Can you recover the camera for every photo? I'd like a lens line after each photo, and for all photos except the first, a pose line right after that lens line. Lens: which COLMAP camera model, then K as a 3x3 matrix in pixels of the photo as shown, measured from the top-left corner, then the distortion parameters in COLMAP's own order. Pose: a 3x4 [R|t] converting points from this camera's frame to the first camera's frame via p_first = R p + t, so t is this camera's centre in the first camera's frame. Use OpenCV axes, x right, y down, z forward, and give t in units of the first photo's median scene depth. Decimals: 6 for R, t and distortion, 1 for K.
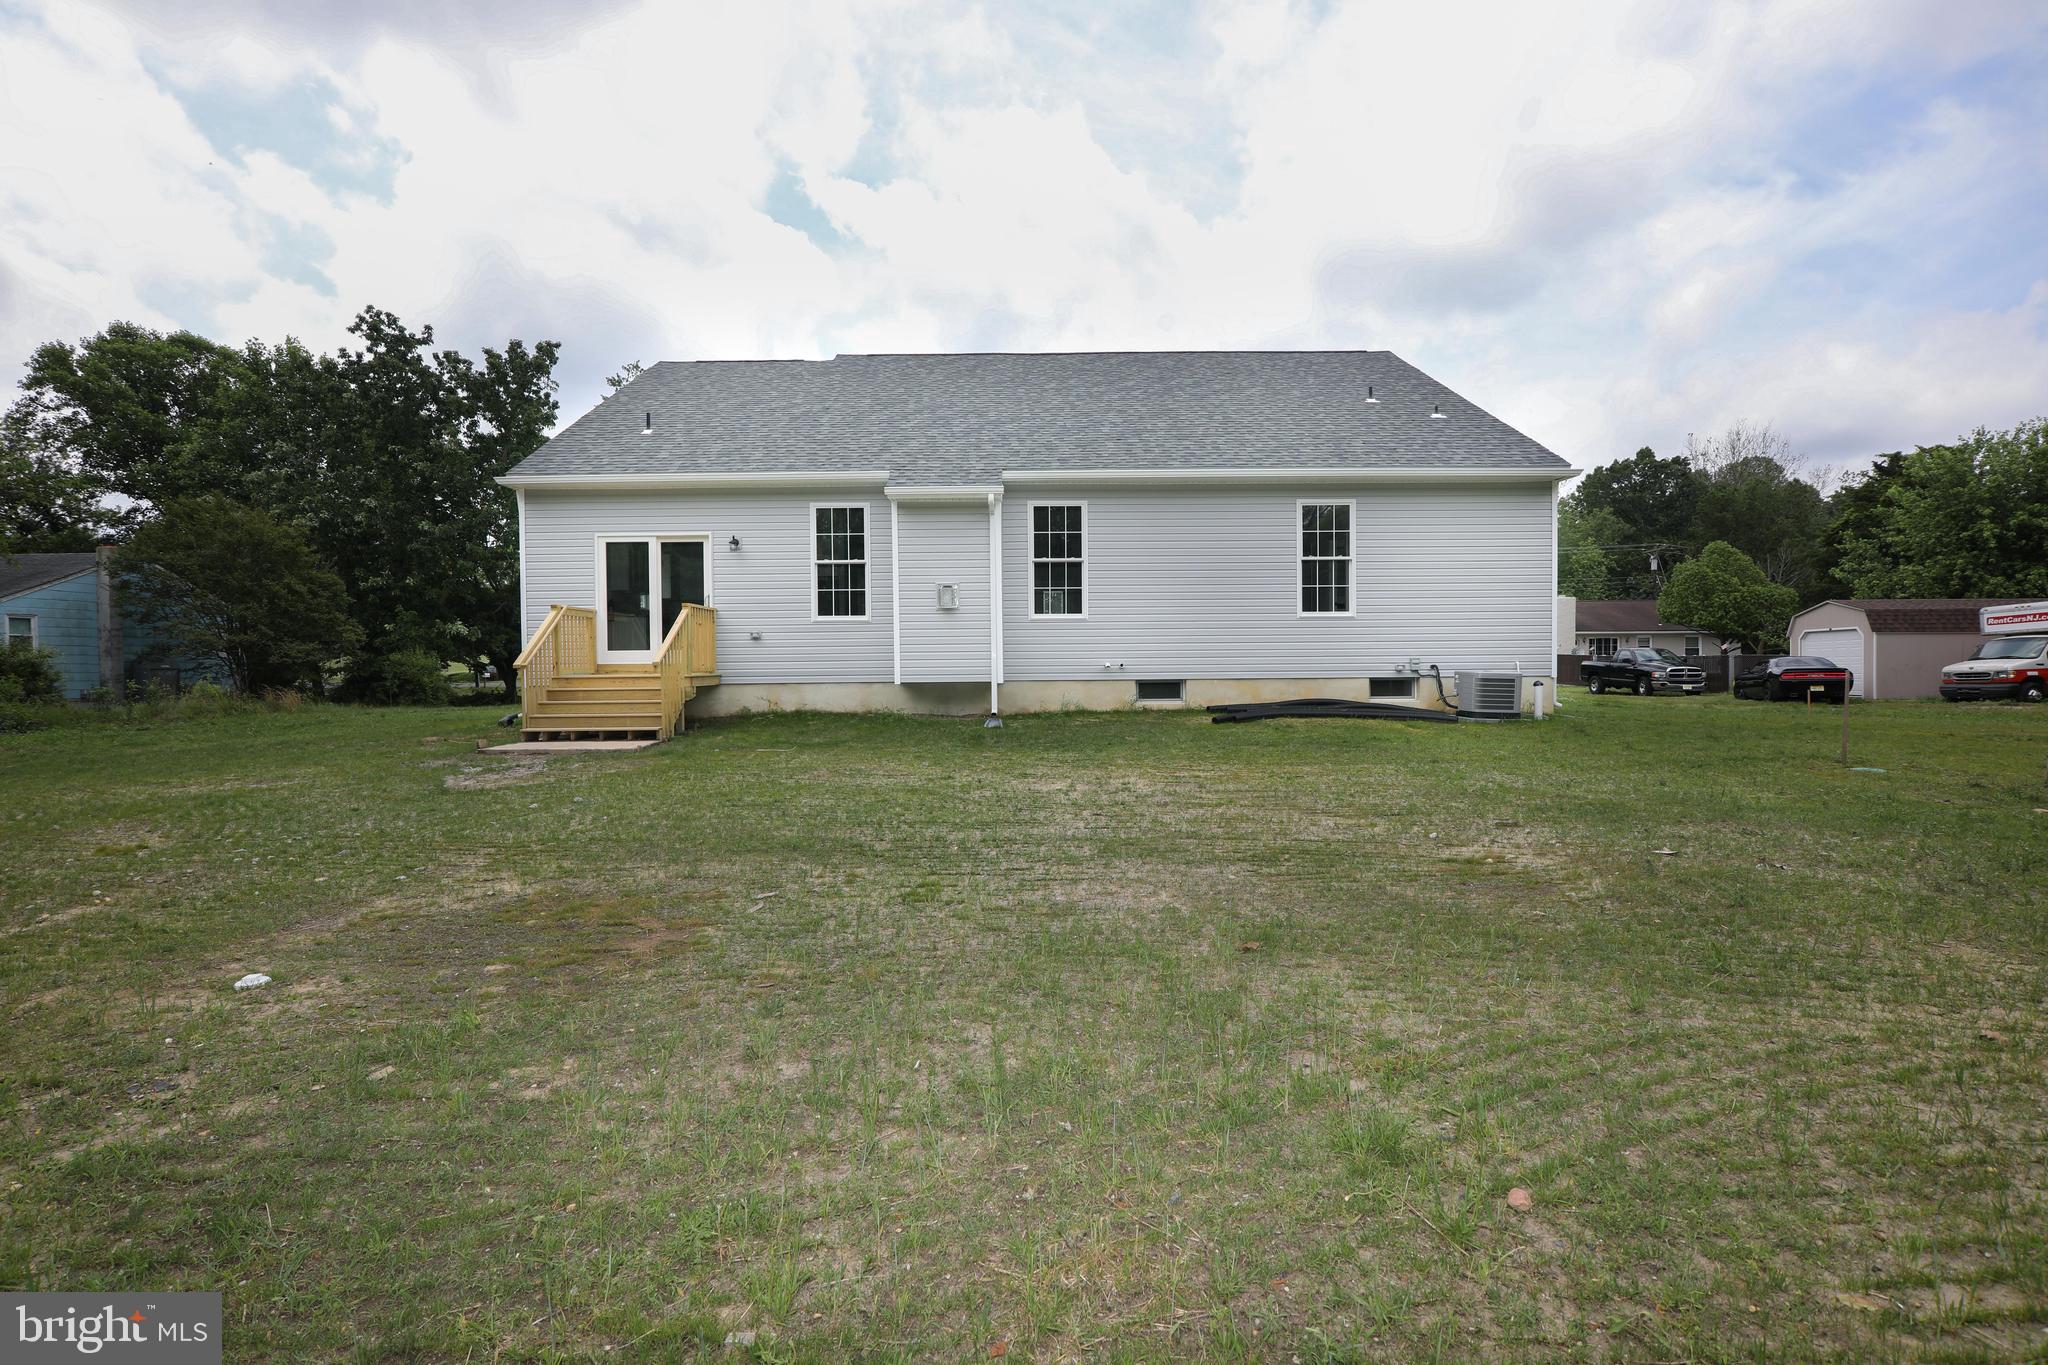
lens RADIAL K [[983.0, 0, 987.7], [0, 983.0, 680.8], [0, 0, 1]] dist [-0.020293, 0.000664]
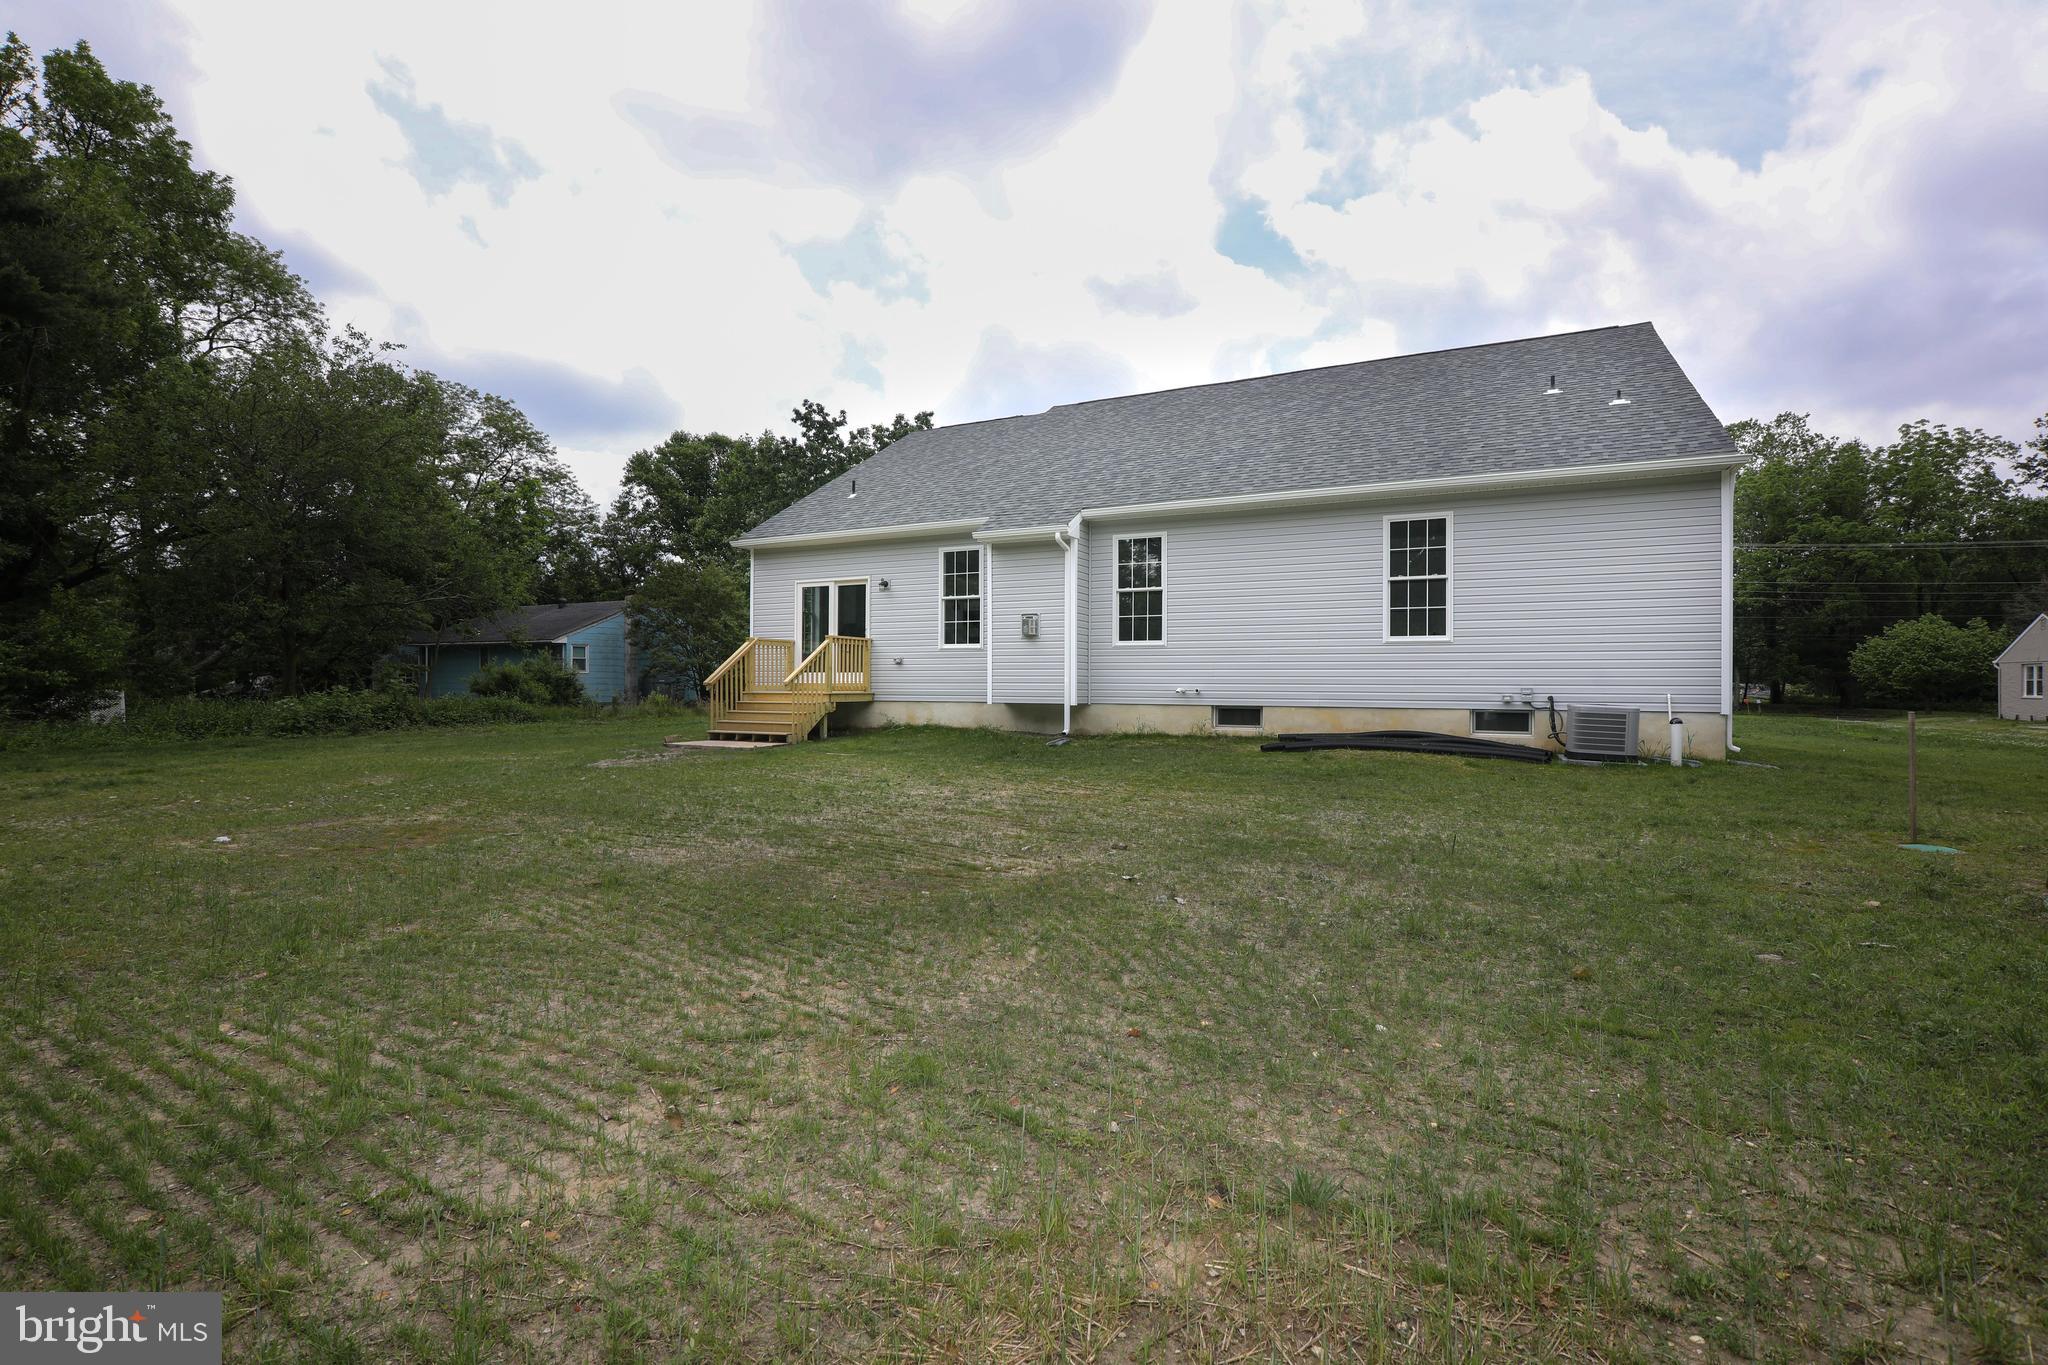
lens RADIAL K [[983.0, 0, 987.7], [0, 983.0, 680.8], [0, 0, 1]] dist [-0.020293, 0.000664]
pose [[0.871635, 0.011432, -0.490022, 0.444033], [-0.022285, 0.999618, -0.016319, -0.004760], [0.489649, 0.025145, 0.871557, 0.009360]]
